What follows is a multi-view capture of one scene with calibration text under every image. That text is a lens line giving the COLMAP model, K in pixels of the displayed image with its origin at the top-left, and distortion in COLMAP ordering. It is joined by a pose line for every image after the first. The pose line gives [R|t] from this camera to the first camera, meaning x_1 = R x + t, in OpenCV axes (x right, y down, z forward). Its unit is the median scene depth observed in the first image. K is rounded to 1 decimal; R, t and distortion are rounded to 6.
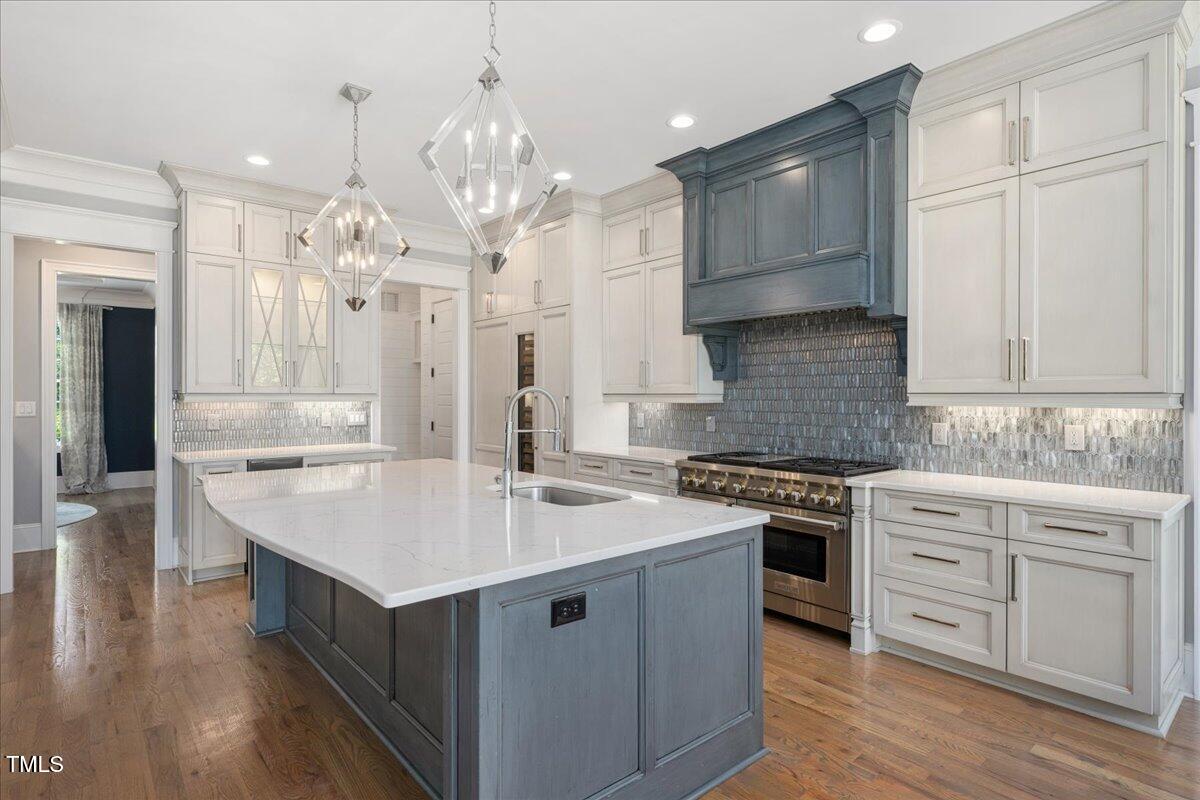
lens RADIAL K [[618.9, 0, 598.8], [0, 618.9, 397.3], [0, 0, 1]] dist [-0.001105, 0.000708]
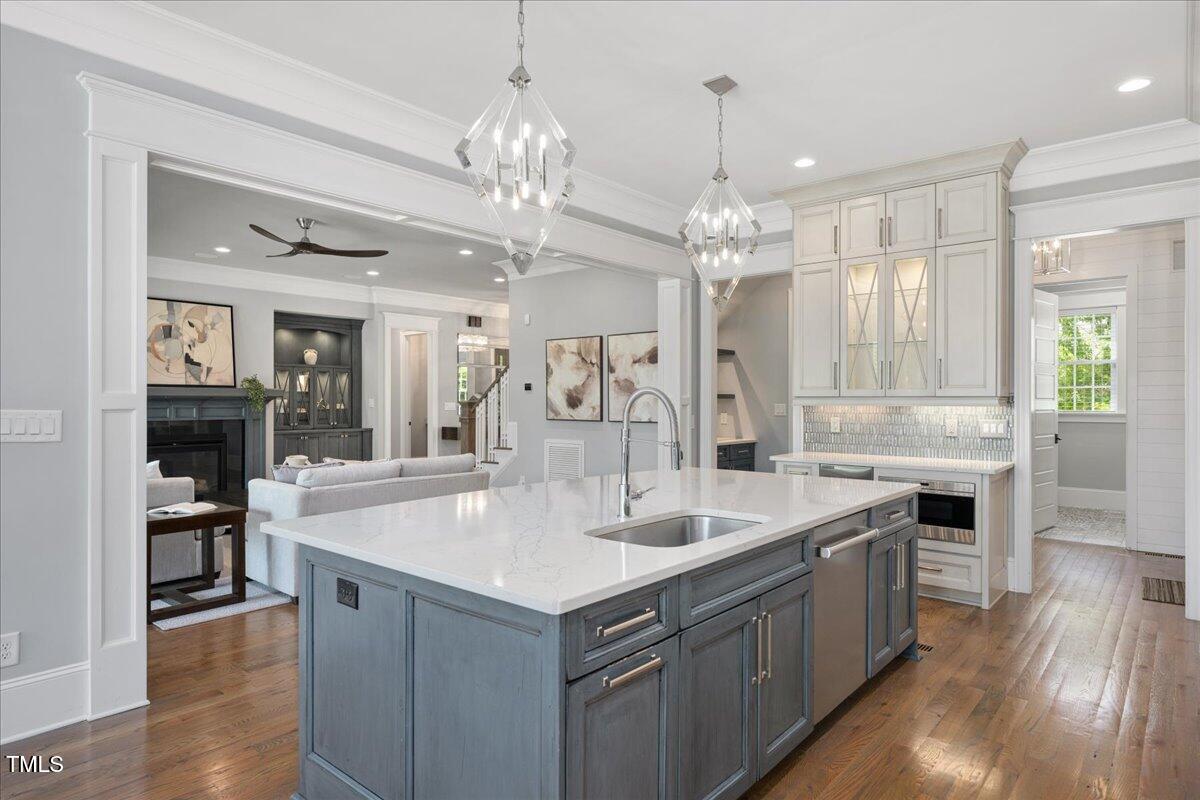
lens RADIAL K [[689.1, 0, 598.1], [0, 689.1, 399.3], [0, 0, 1]] dist [-0.002177, 0.000147]
pose [[0.164956, -0.000948, -0.986300, 0.417762], [-0.001550, 0.999998, -0.001221, -0.000534], [0.986300, 0.001730, 0.164954, 0.421656]]
